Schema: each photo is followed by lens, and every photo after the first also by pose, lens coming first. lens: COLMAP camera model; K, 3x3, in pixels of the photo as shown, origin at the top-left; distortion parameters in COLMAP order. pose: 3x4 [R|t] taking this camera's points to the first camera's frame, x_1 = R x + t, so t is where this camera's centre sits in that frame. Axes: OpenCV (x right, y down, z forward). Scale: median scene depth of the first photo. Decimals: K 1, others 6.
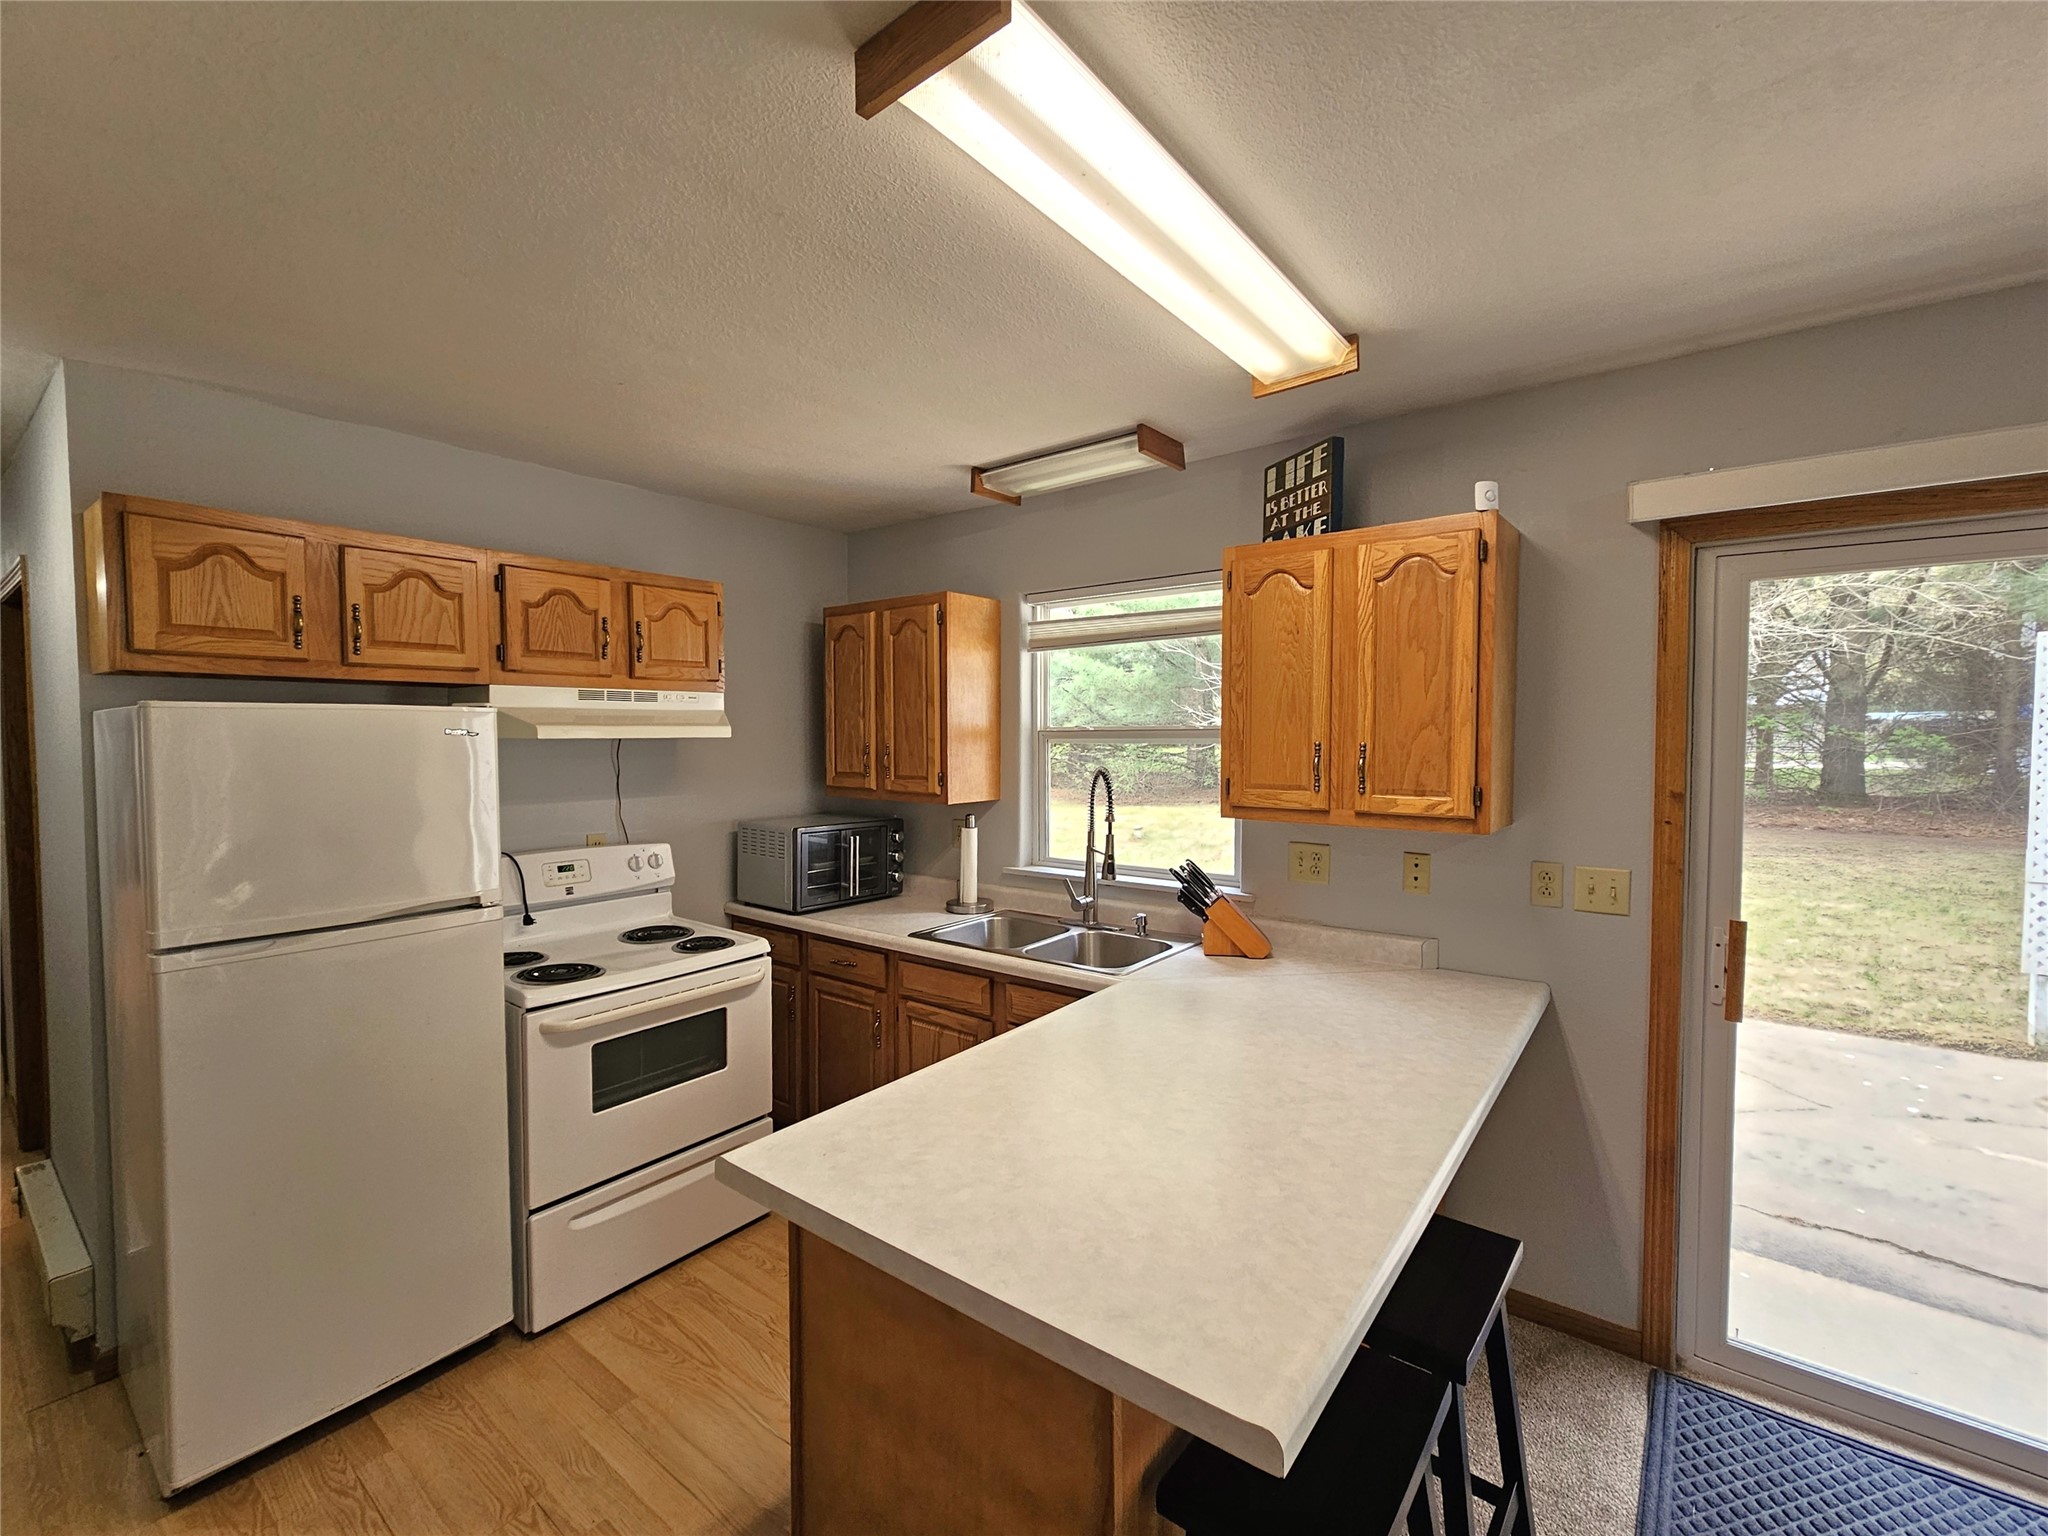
lens RADIAL K [[879.2, 0, 1013.5], [0, 879.2, 762.2], [0, 0, 1]] dist [0.002512, -0.000058]
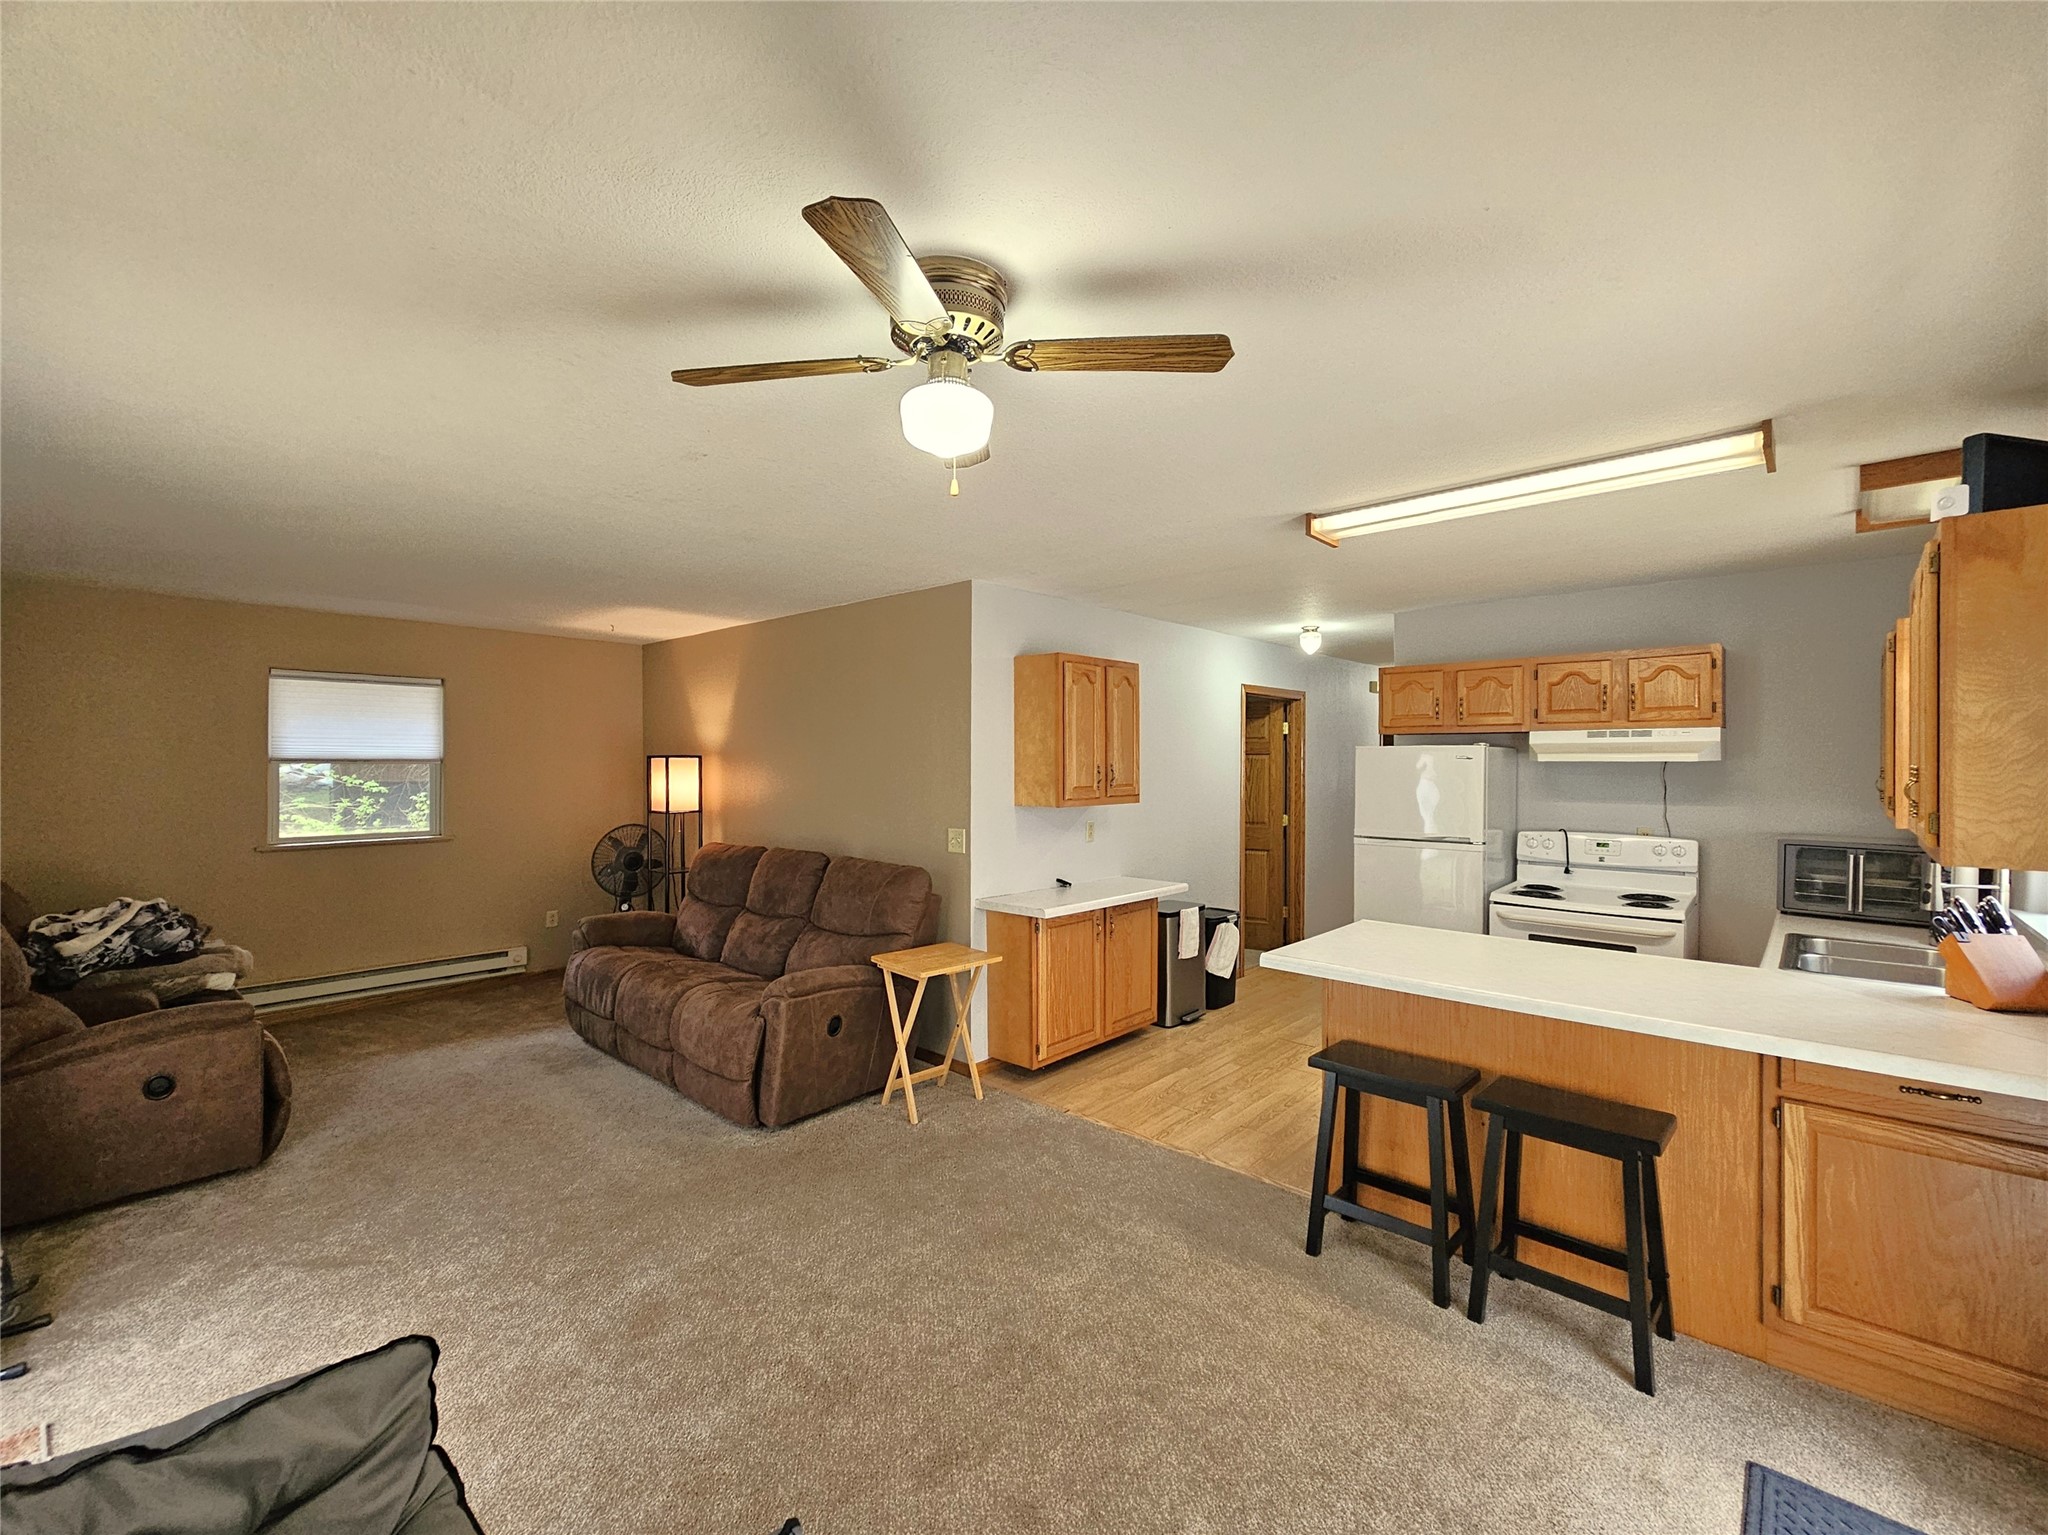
lens RADIAL K [[879.2, 0, 1013.5], [0, 879.2, 761.7], [0, 0, 1]] dist [0.002512, -0.000058]
pose [[-0.071669, 0.002839, -0.997424, 1.139676], [-0.035023, 0.999372, 0.005361, 0.001313], [0.996813, 0.035317, -0.071524, 0.065841]]
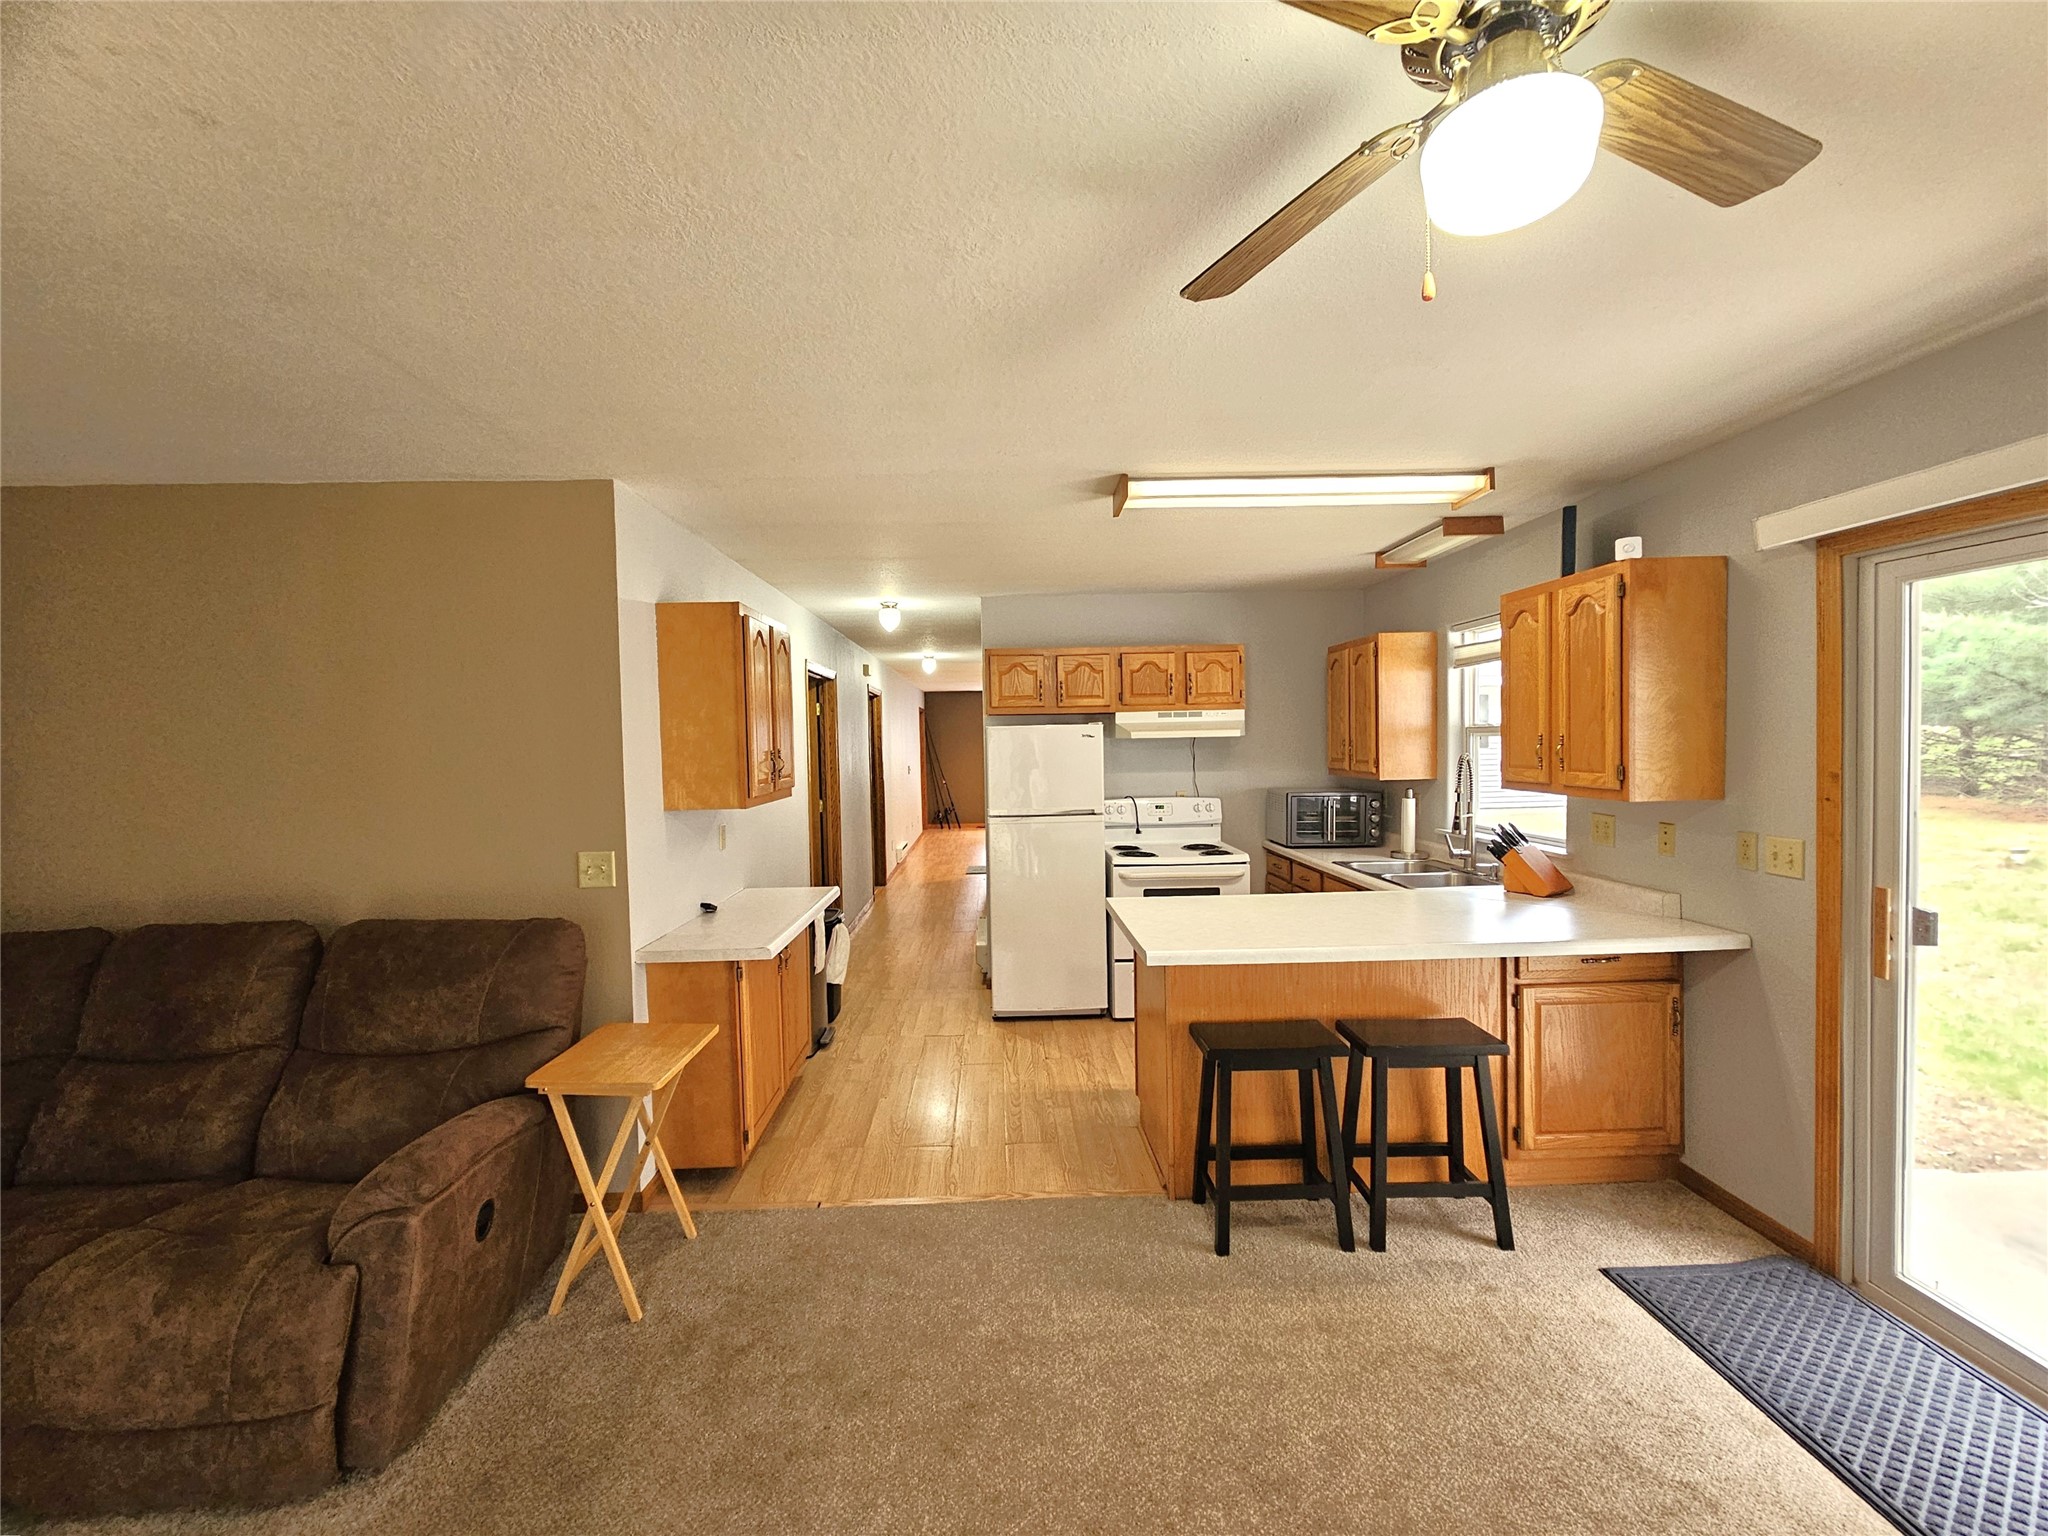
lens RADIAL K [[844.6, 0, 1019.1], [0, 844.6, 764.3], [0, 0, 1]] dist [0.002148, 0.000292]
pose [[0.643261, 0.011762, -0.765557, 0.685717], [-0.007896, 0.999931, 0.008728, 0.015835], [0.765606, 0.000431, 0.643309, -0.393603]]
